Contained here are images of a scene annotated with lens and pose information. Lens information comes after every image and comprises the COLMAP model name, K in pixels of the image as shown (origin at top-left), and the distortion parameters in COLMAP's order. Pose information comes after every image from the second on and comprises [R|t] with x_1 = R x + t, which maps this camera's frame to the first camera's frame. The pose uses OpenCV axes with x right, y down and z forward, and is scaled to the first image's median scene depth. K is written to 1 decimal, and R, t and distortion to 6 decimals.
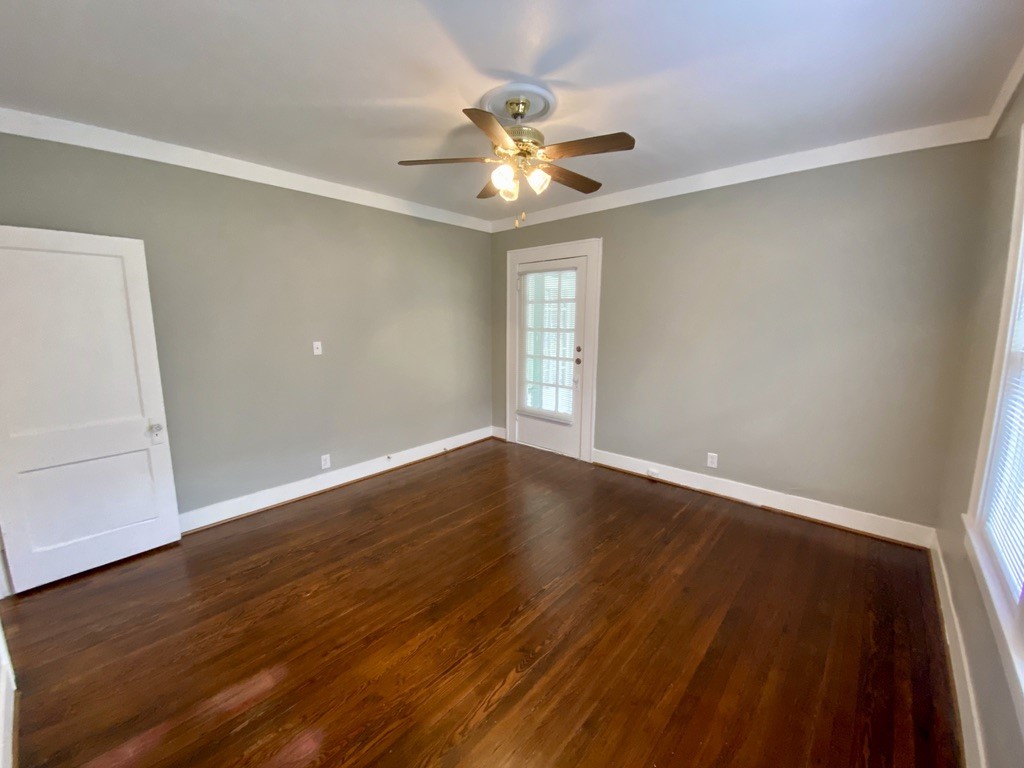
lens RADIAL K [[421.2, 0, 509.9], [0, 421.2, 384.2], [0, 0, 1]] dist [0.004514, -0.000754]
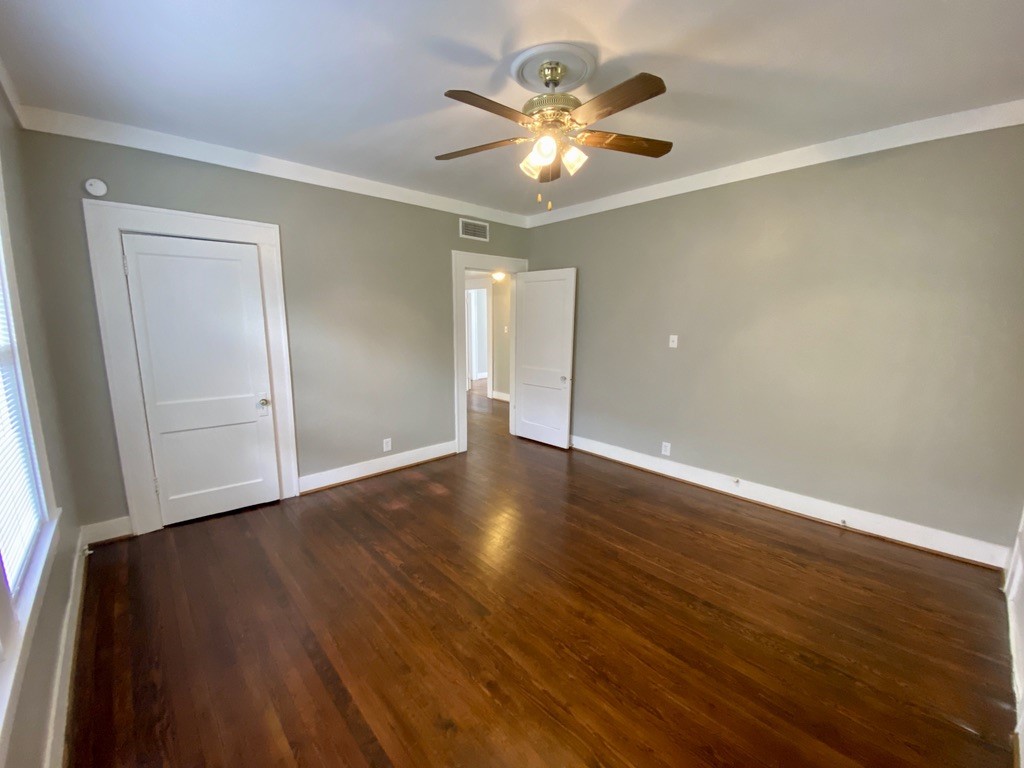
lens RADIAL K [[421.2, 0, 509.5], [0, 421.2, 383.4], [0, 0, 1]] dist [0.004514, -0.000754]
pose [[-0.115196, 0.160558, -0.980281, 0.747880], [-0.155617, 0.971749, 0.177448, -0.124577], [0.981078, 0.172990, -0.086956, 0.818364]]
